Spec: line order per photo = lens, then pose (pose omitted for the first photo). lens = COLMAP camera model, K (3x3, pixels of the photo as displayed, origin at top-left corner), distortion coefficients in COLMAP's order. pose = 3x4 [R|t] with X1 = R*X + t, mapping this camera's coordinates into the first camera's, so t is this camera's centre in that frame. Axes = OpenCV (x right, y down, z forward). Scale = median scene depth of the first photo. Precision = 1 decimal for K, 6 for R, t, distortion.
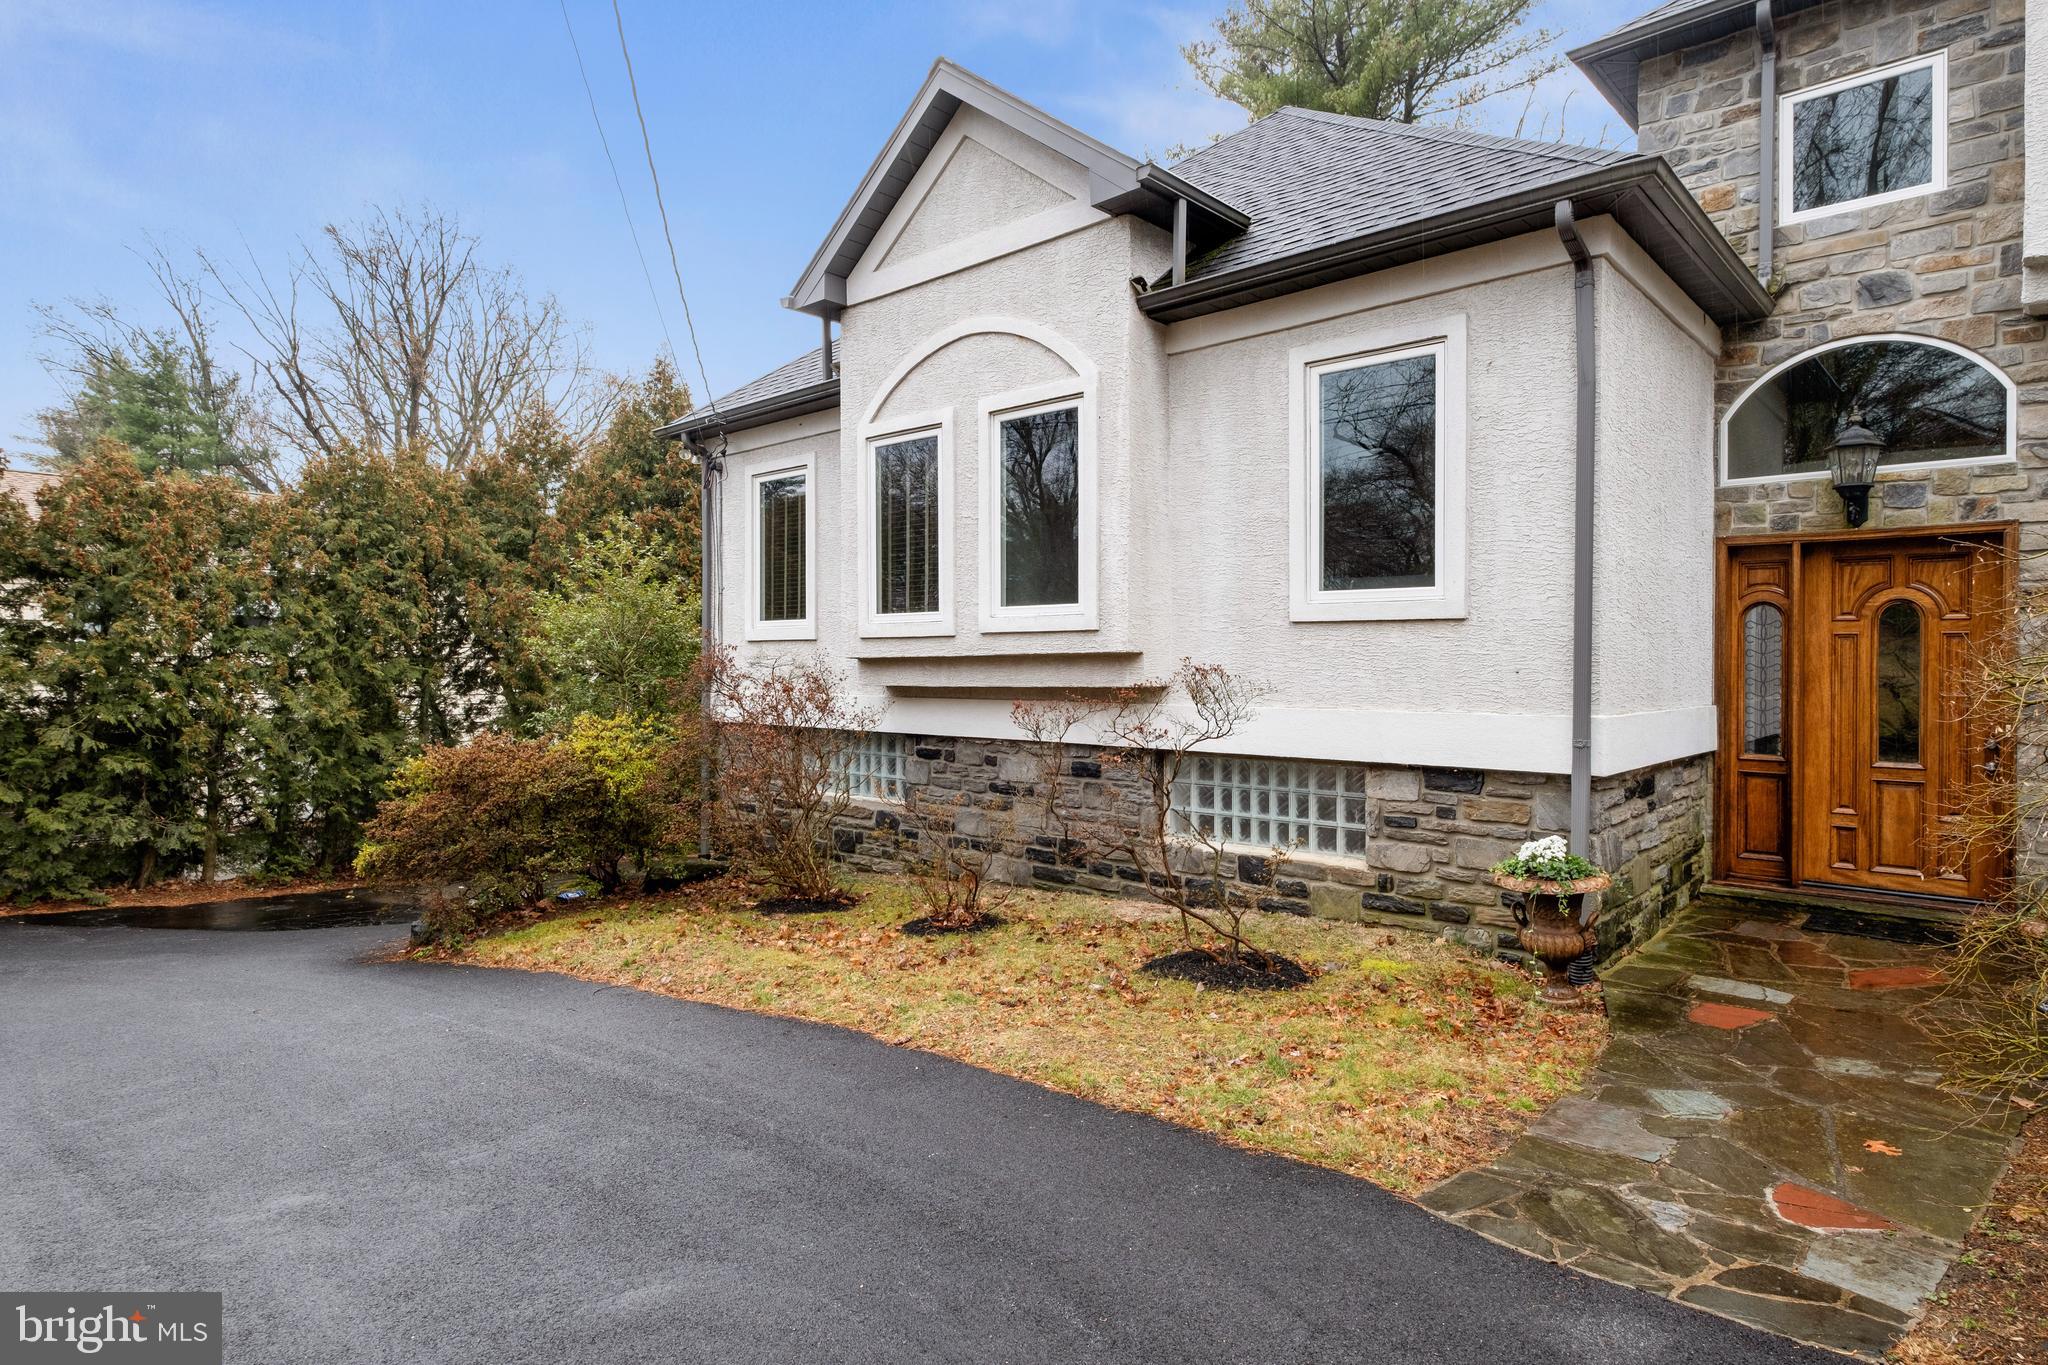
lens RADIAL K [[1116.8, 0, 1056.6], [0, 1116.8, 676.4], [0, 0, 1]] dist [0.000432, -0.000768]
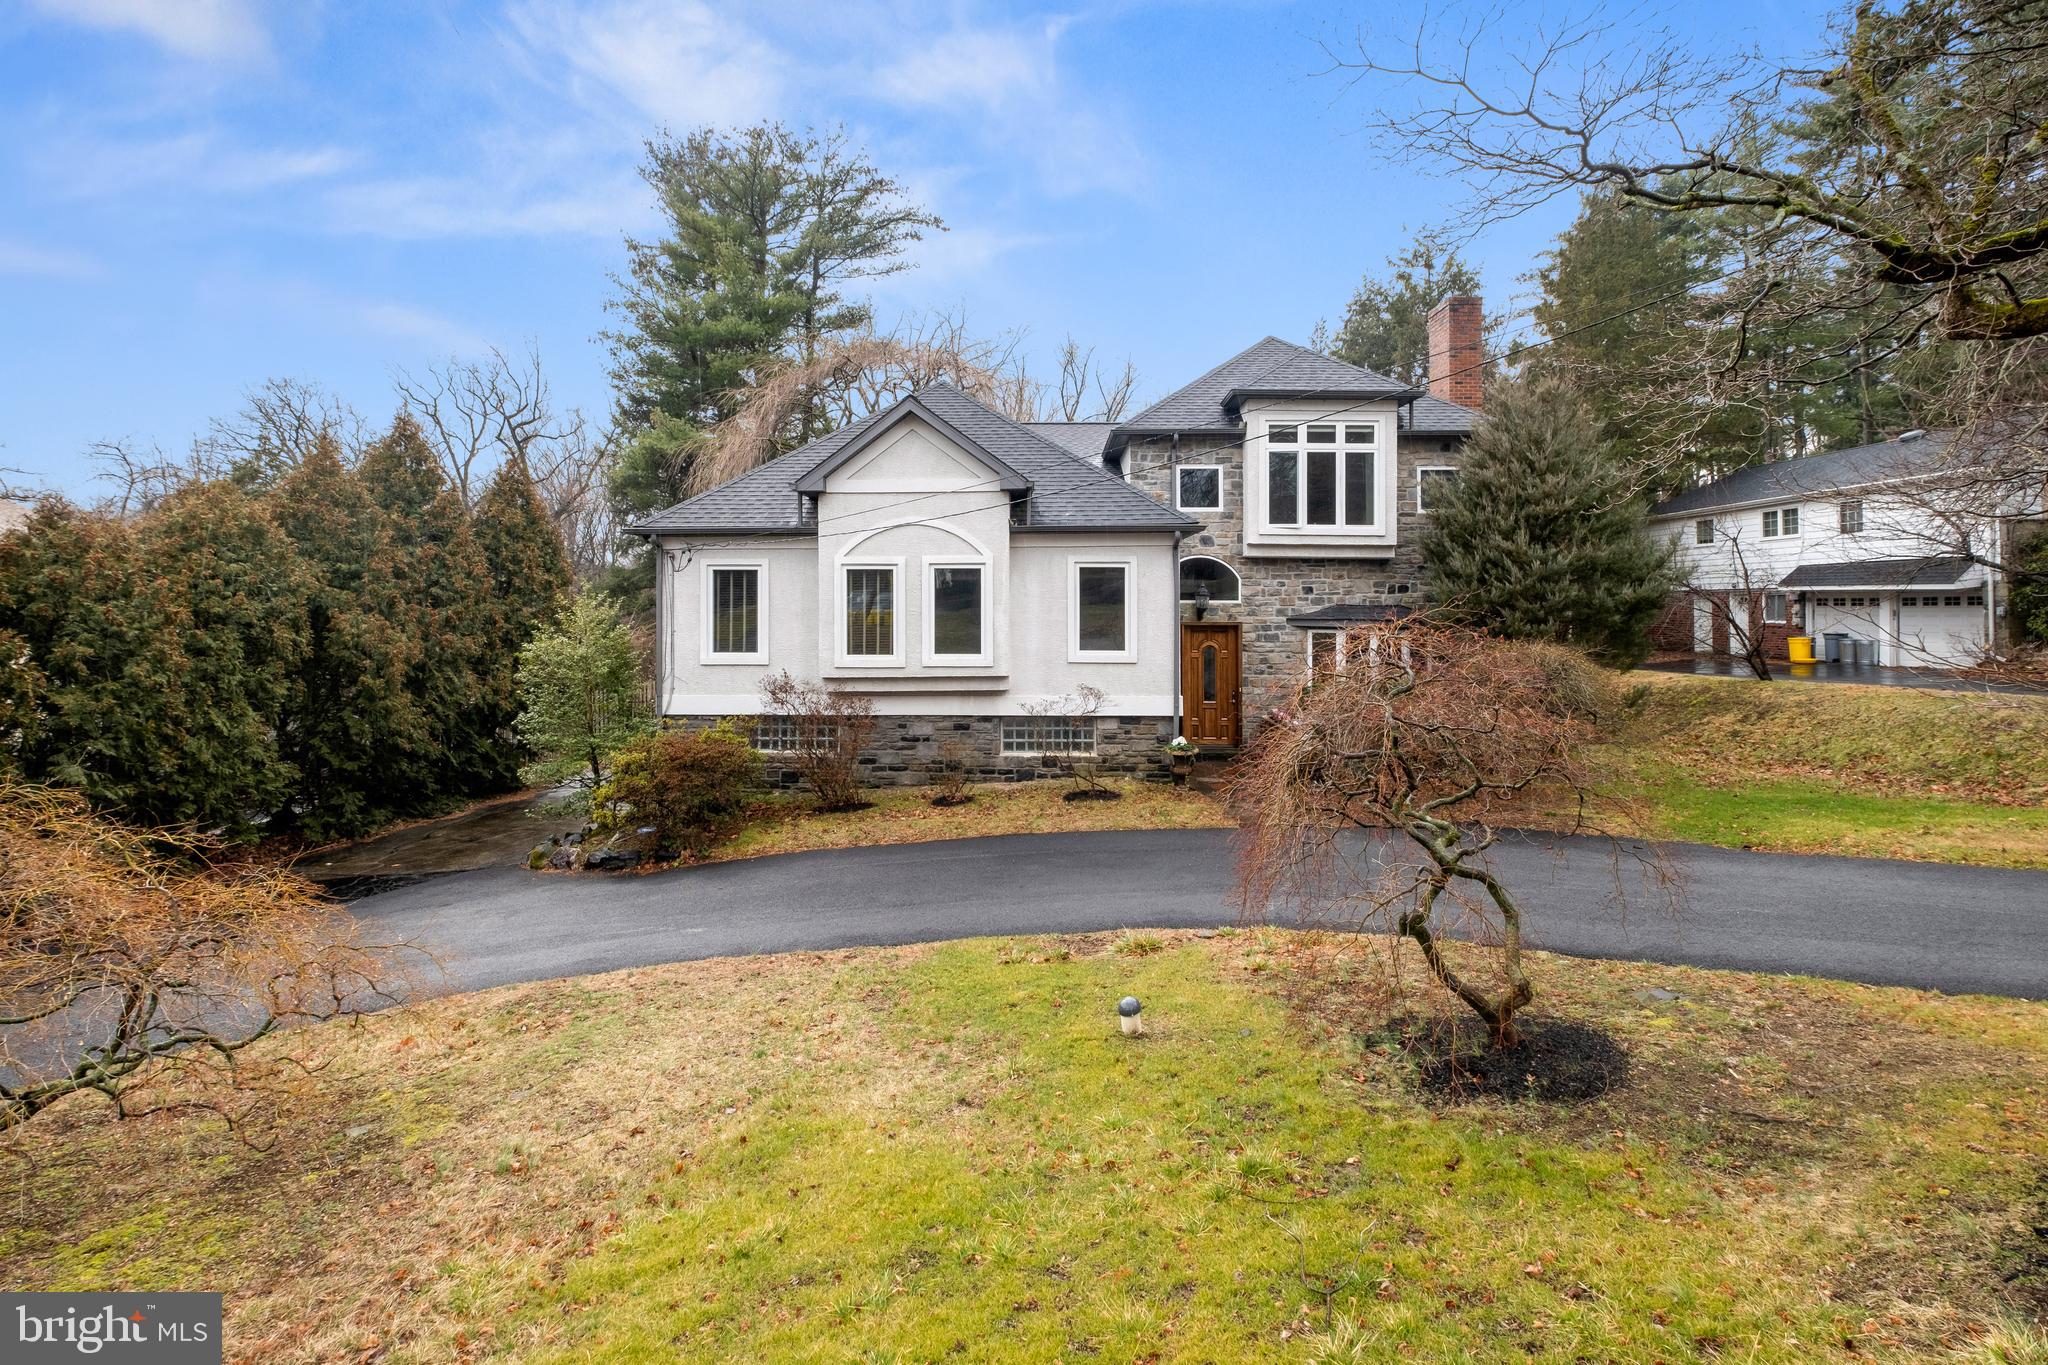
lens RADIAL K [[906.5, 0, 1022.4], [0, 906.5, 621.5], [0, 0, 1]] dist [0.002269, -0.000111]
pose [[0.750709, -0.007997, 0.660585, -1.144793], [0.004369, 0.999965, 0.007140, -0.146362], [-0.660619, -0.002474, 0.750718, -0.446412]]
